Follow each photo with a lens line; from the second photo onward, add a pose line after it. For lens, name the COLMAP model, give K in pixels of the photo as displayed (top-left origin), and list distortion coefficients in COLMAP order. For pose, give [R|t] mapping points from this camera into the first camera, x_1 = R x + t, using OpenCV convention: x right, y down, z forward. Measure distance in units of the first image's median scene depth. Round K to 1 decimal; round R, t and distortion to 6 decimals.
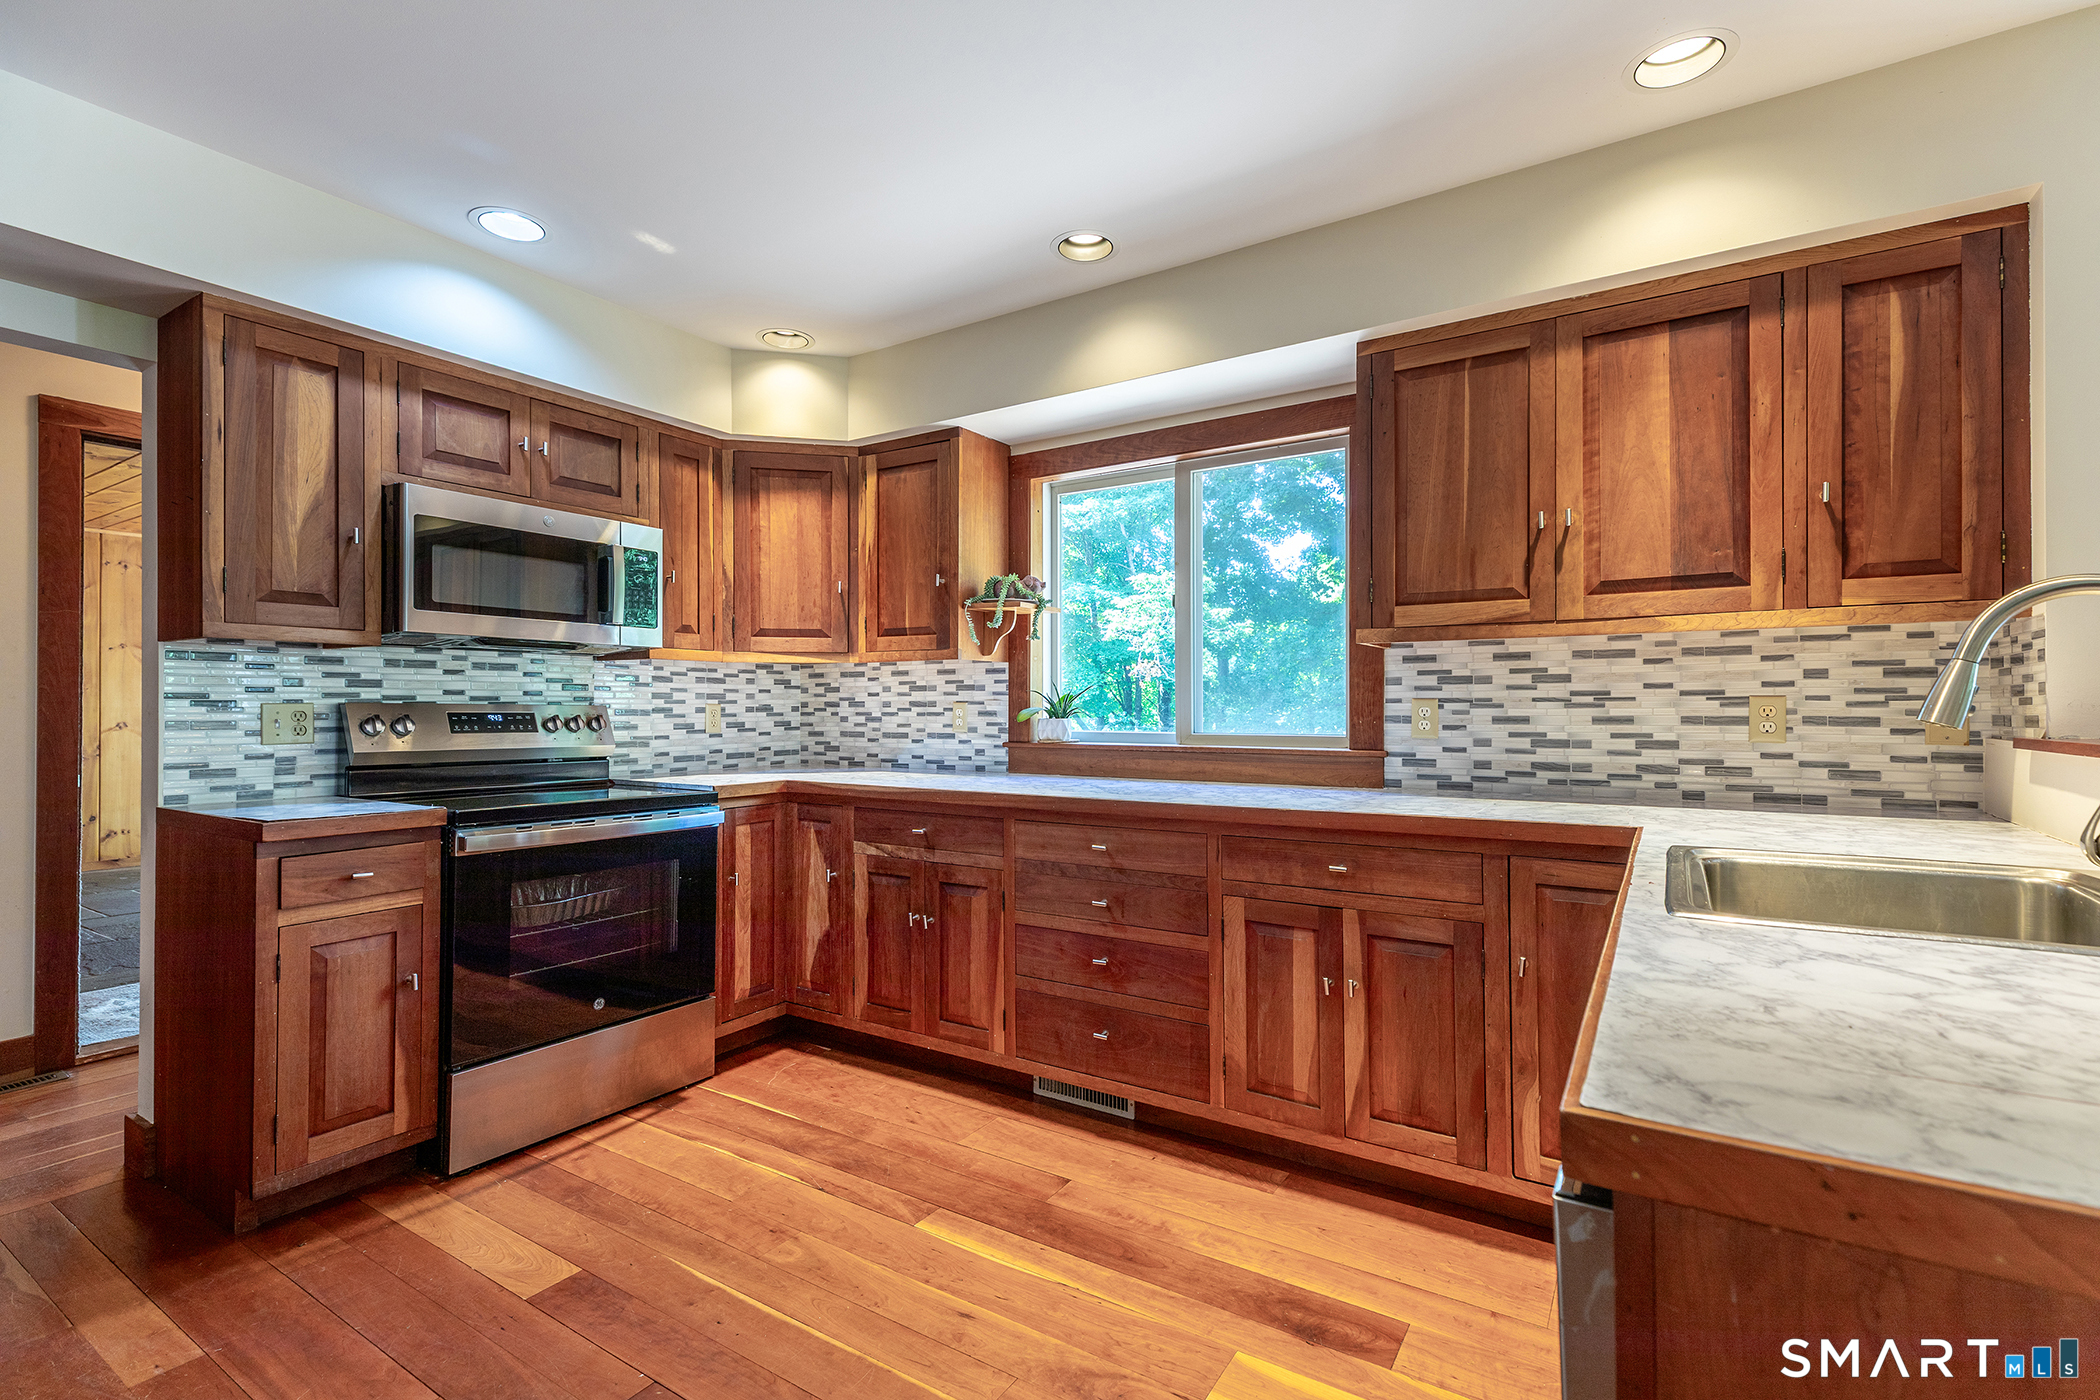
lens RADIAL K [[941.4, 0, 1077.0], [0, 941.4, 701.9], [0, 0, 1]] dist [0.028810, -0.007168]
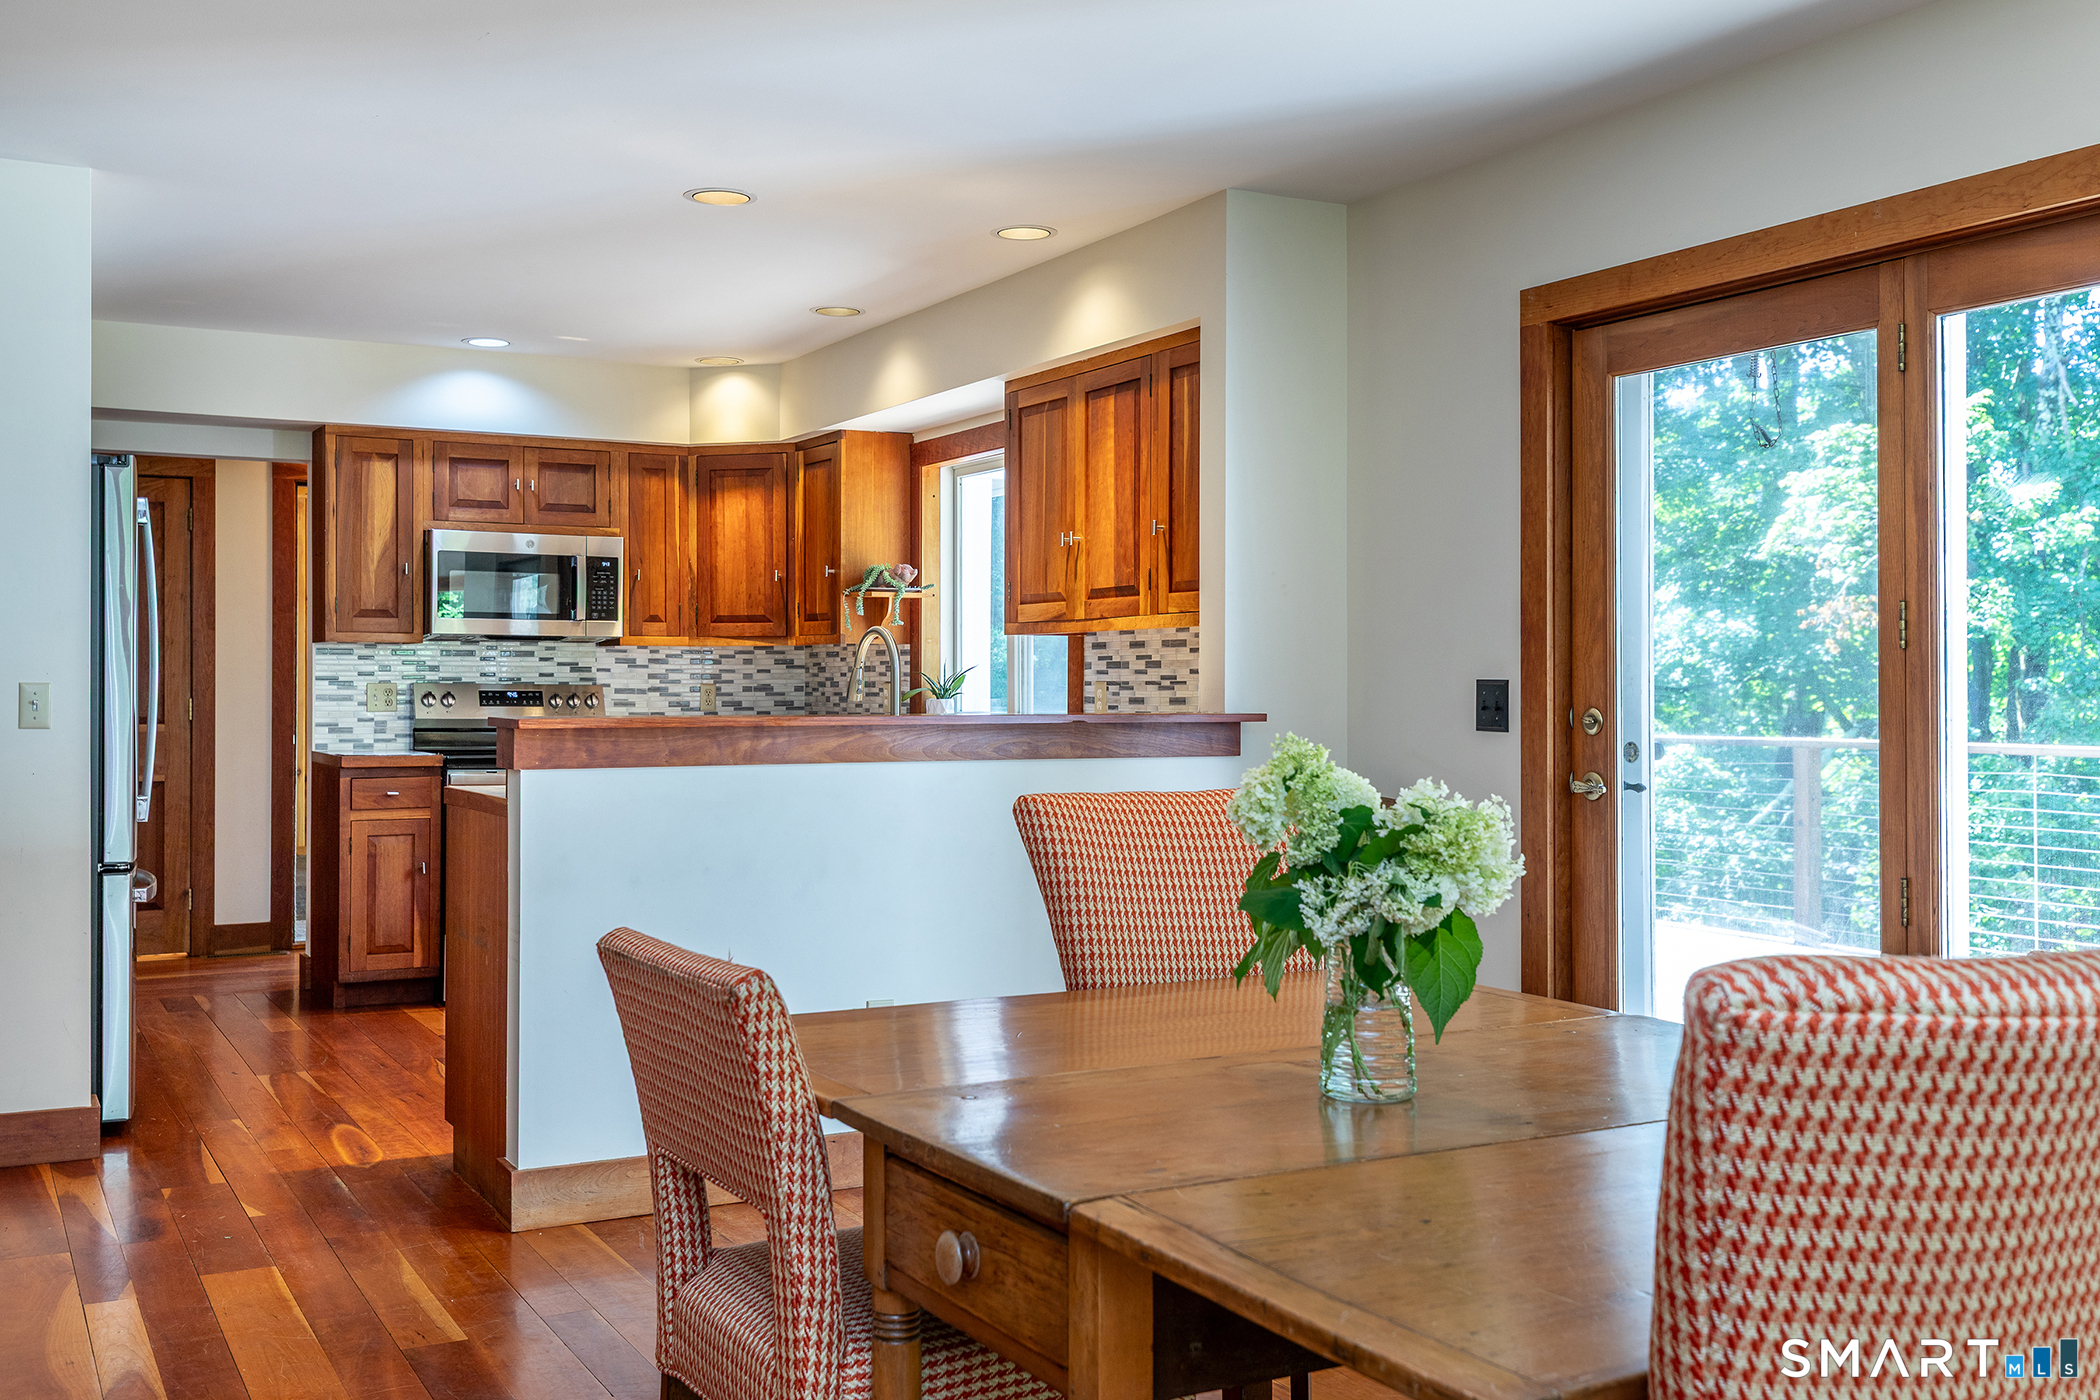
lens RADIAL K [[2225.3, 0, 1043.3], [0, 2225.3, 685.1], [0, 0, 1]] dist [0.057893, 0.000000]
pose [[0.851922, 0.003287, -0.523658, 1.791783], [-0.000391, 0.999984, 0.005641, -0.015005], [0.523669, -0.004601, 0.851910, -1.347299]]
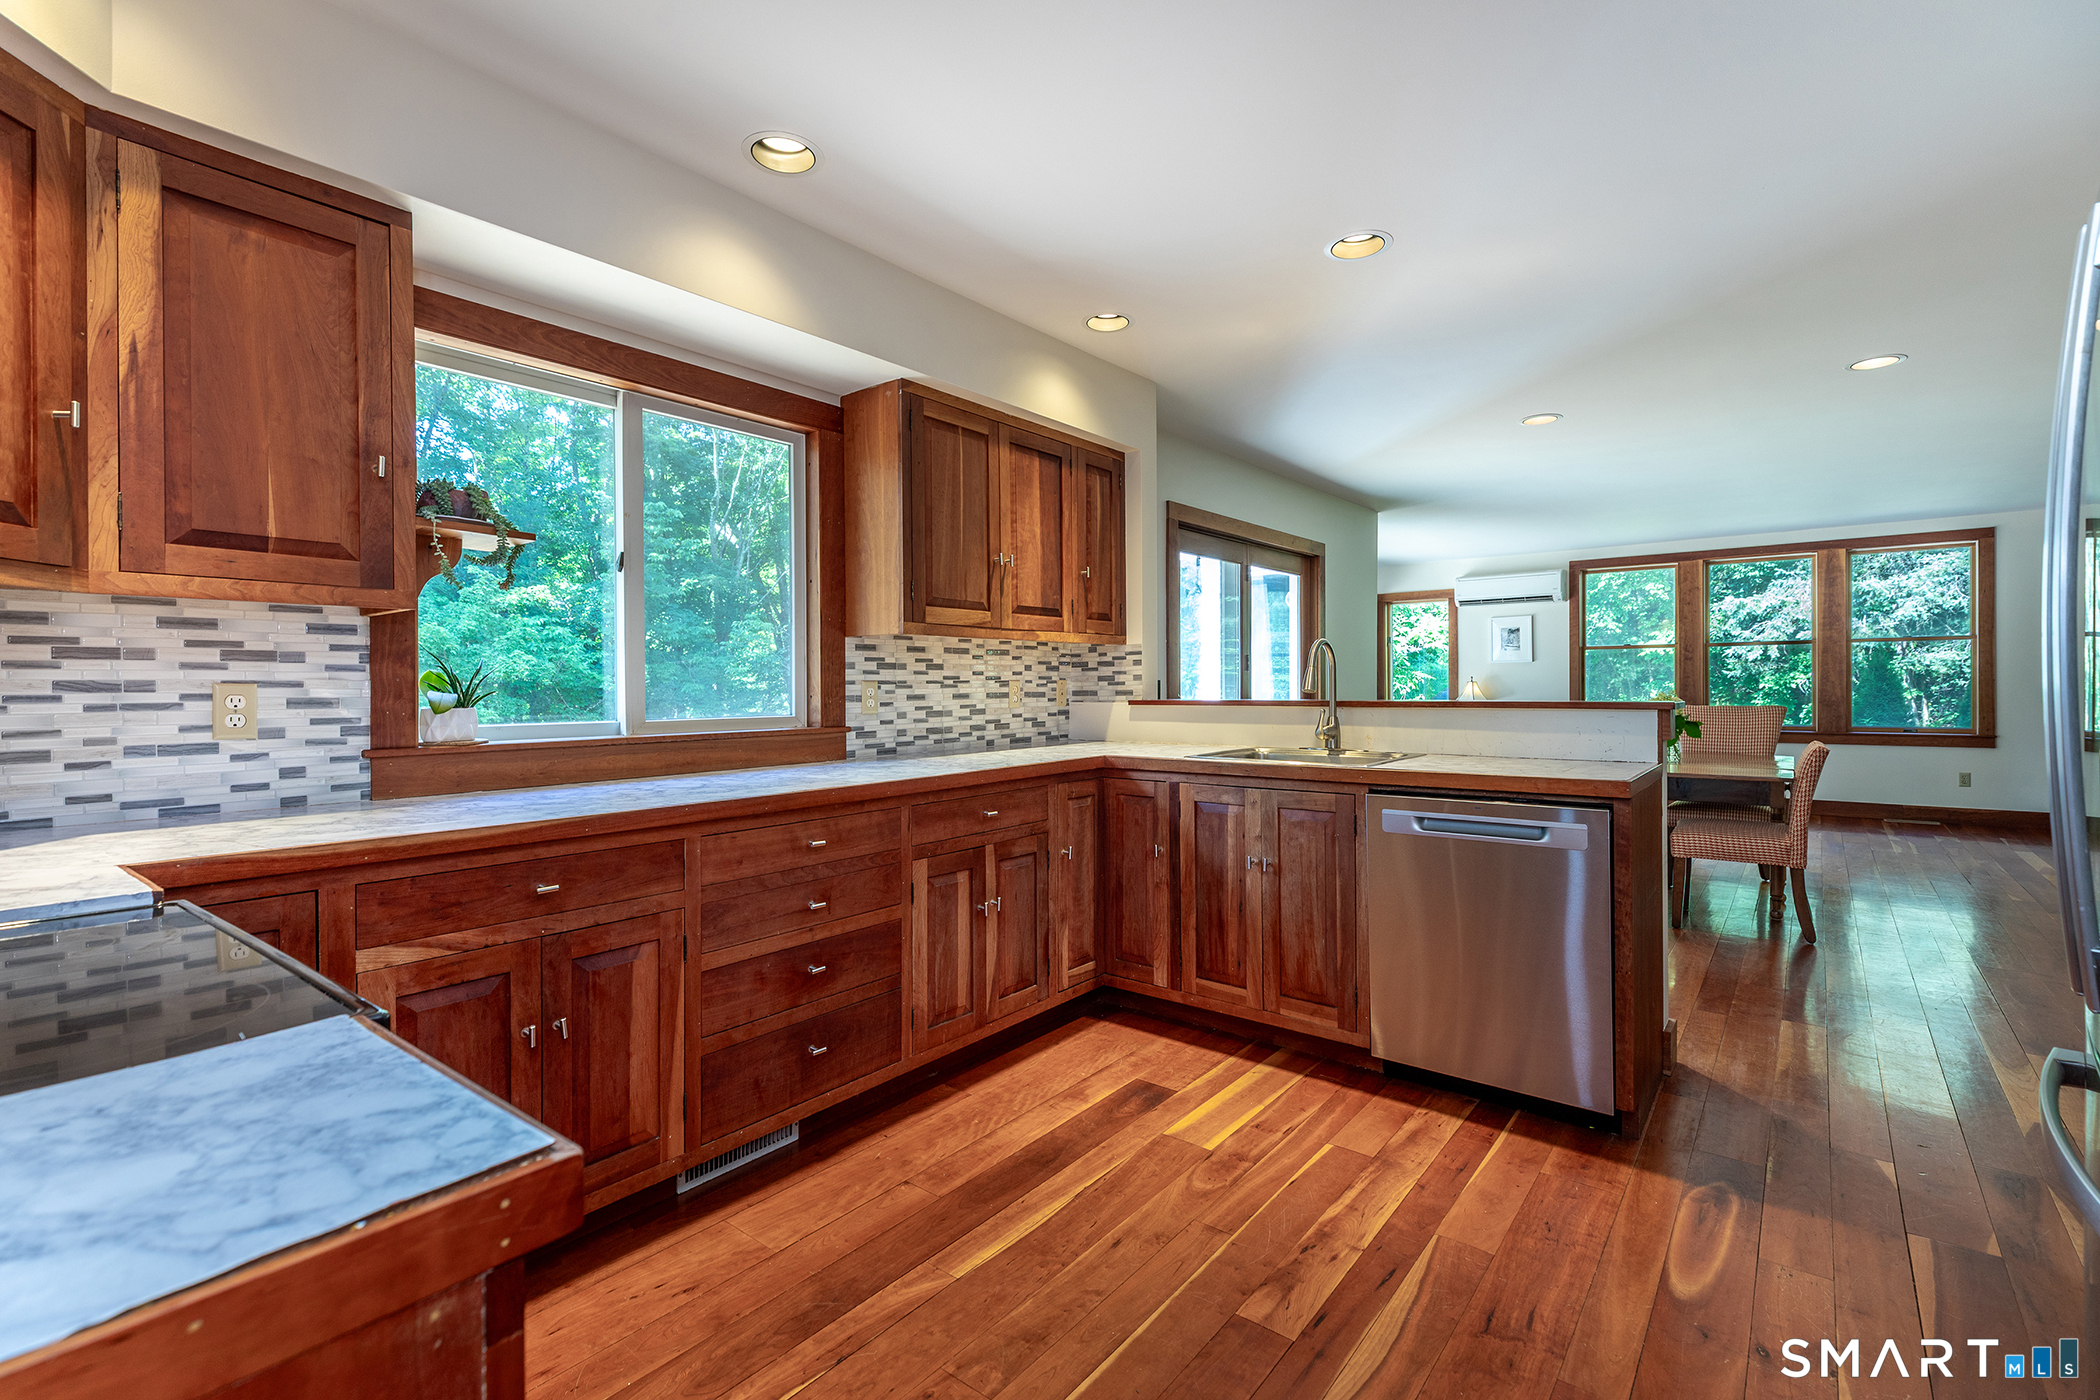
lens RADIAL K [[941.4, 0, 1067.4], [0, 941.4, 696.5], [0, 0, 1]] dist [0.028810, -0.007168]
pose [[0.107925, -0.011508, 0.994092, -0.846987], [0.000953, 0.999934, 0.011472, 0.003012], [-0.994159, -0.000291, 0.107929, 0.662328]]
